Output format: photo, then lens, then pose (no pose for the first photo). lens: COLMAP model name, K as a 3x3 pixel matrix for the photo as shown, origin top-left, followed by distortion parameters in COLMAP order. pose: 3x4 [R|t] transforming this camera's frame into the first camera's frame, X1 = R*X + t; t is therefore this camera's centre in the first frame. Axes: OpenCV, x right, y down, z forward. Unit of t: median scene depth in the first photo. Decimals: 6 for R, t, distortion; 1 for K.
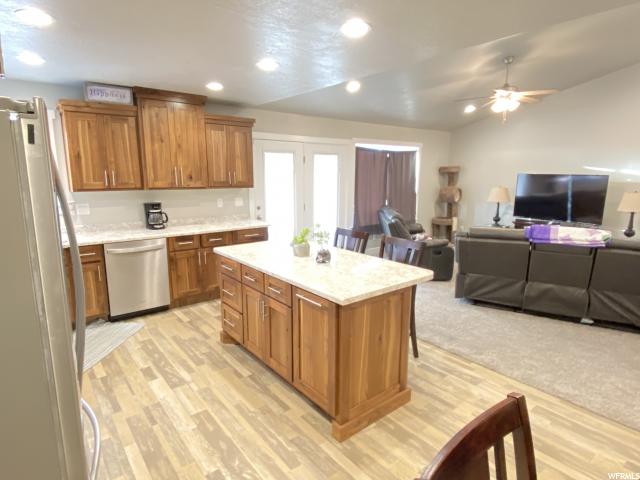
lens RADIAL K [[367.8, 0, 319.1], [0, 367.8, 243.0], [0, 0, 1]] dist [-0.002331, -0.004660]
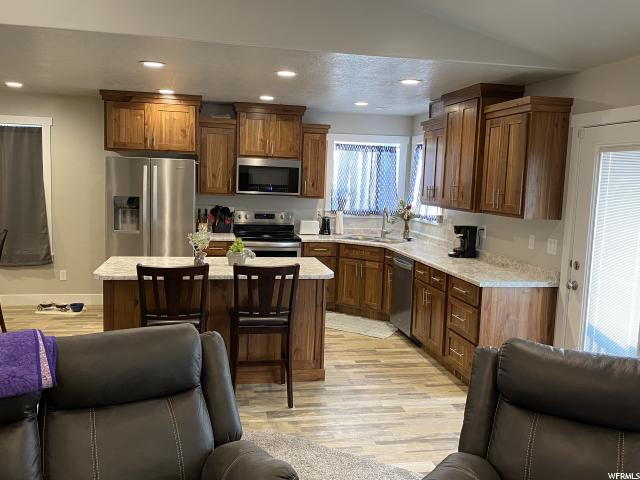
lens RADIAL K [[565.3, 0, 323.6], [0, 565.3, 232.9], [0, 0, 1]] dist [0.061449, -0.110718]
pose [[-0.461983, 0.061483, -0.884755, 0.870545], [-0.205465, 0.963034, 0.174208, -0.266001], [0.862761, 0.262268, -0.432273, 1.365192]]
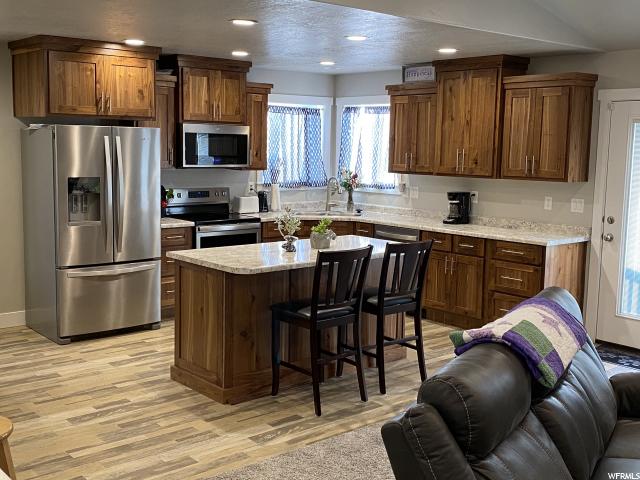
lens RADIAL K [[744.1, 0, 319.5], [0, 744.1, 235.1], [0, 0, 1]] dist [0.030199, 0.000000]
pose [[0.031118, 0.114051, -0.992987, 1.289209], [-0.205370, 0.973001, 0.105319, -0.136828], [0.978190, 0.200652, 0.053700, 0.670052]]
